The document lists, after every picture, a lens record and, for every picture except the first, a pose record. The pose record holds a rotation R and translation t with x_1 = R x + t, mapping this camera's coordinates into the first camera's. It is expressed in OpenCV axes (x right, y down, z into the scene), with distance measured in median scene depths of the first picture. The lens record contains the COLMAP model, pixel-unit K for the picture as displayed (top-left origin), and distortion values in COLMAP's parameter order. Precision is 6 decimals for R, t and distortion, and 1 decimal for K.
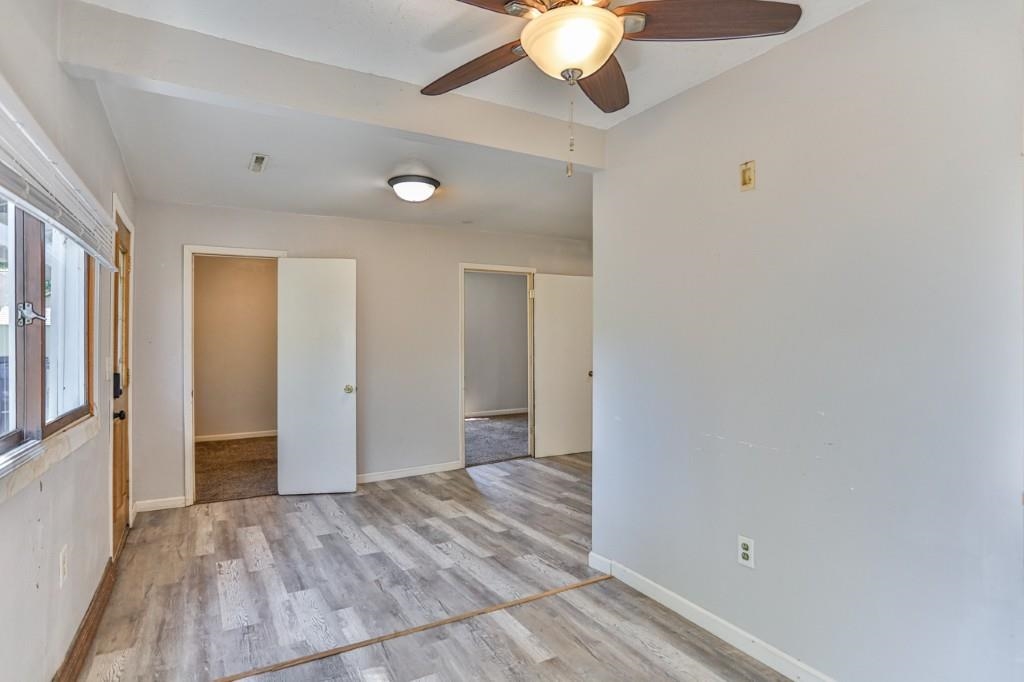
lens RADIAL K [[551.1, 0, 504.3], [0, 551.1, 341.2], [0, 0, 1]] dist [-0.059545, 0.035689]
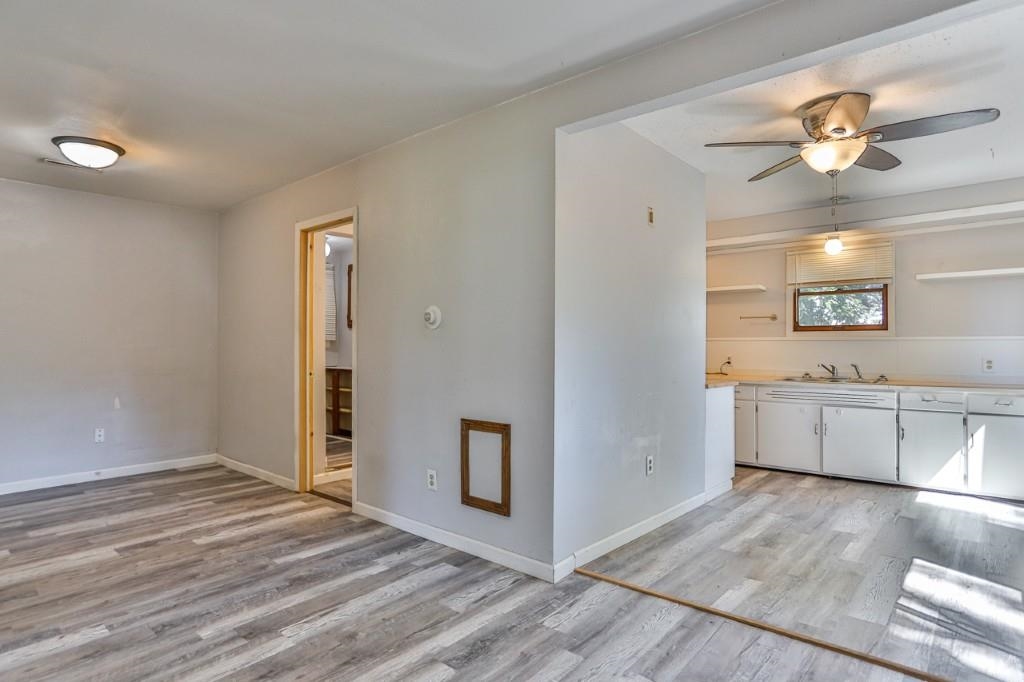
lens RADIAL K [[551.1, 0, 504.3], [0, 551.1, 341.2], [0, 0, 1]] dist [-0.059545, 0.035689]
pose [[-0.316588, 0.006269, 0.948542, -0.494396], [0.001493, 0.999980, -0.006111, 0.024311], [-0.948562, -0.000519, -0.316591, 1.036306]]
